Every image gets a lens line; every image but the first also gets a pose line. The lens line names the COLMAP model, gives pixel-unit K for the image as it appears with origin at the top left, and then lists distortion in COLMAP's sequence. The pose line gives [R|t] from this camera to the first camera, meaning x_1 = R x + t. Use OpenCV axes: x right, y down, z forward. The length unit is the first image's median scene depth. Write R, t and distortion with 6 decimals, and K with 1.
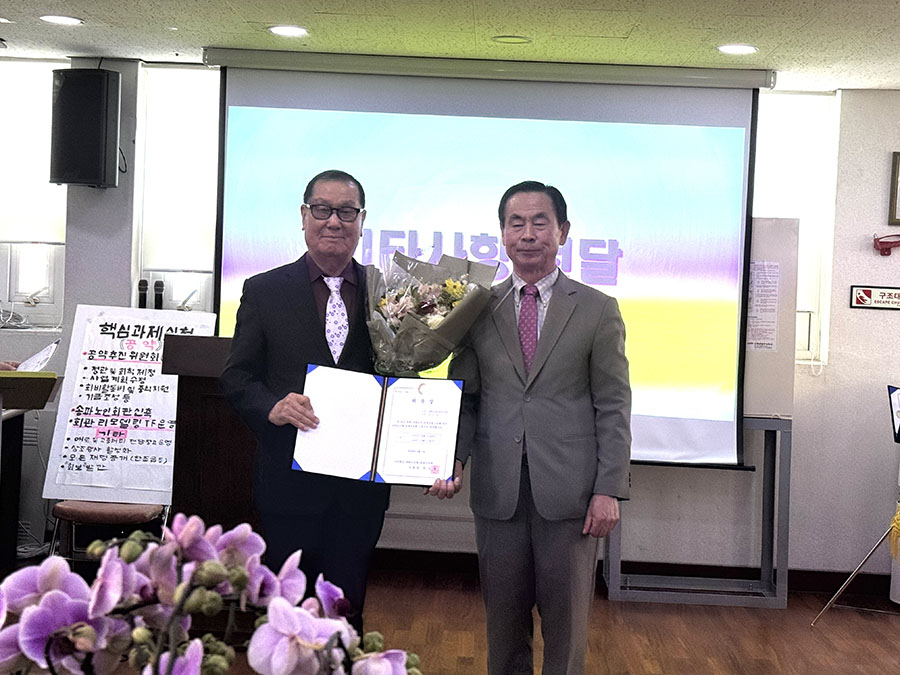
lens RADIAL K [[2041.1, 0, 450.0], [0, 2041.1, 337.5], [0, 0, 1]] dist [0.141064, 0.517148]
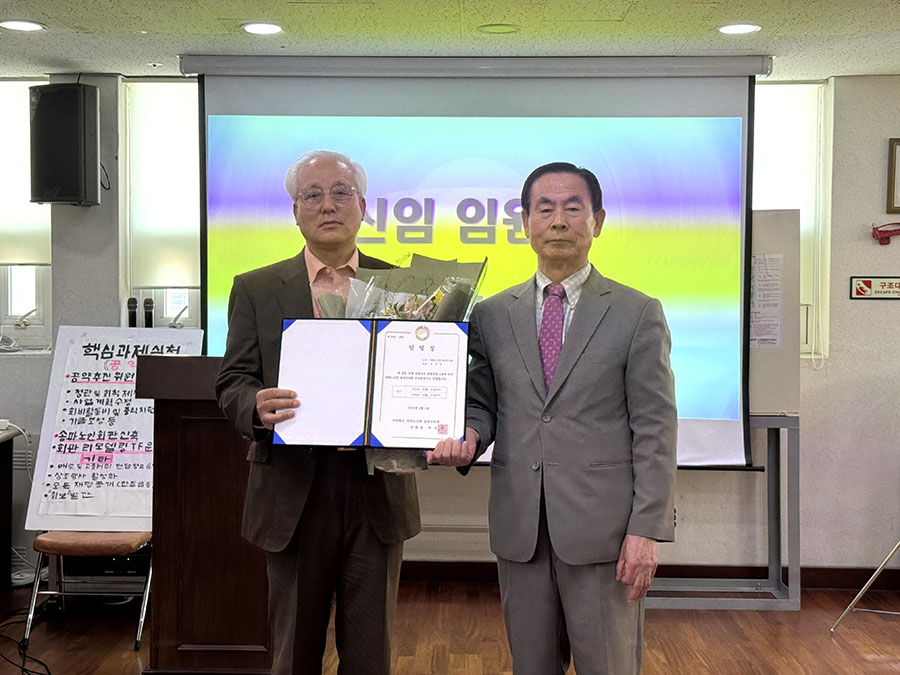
lens RADIAL K [[1369.7, 0, 435.1], [0, 1369.7, 339.9], [0, 0, 1]] dist [0.135893, -0.026184]
pose [[0.999300, -0.037389, -0.001468, -0.003623], [0.037397, 0.999287, 0.005289, -0.006227], [0.001270, -0.005340, 0.999985, 0.349746]]
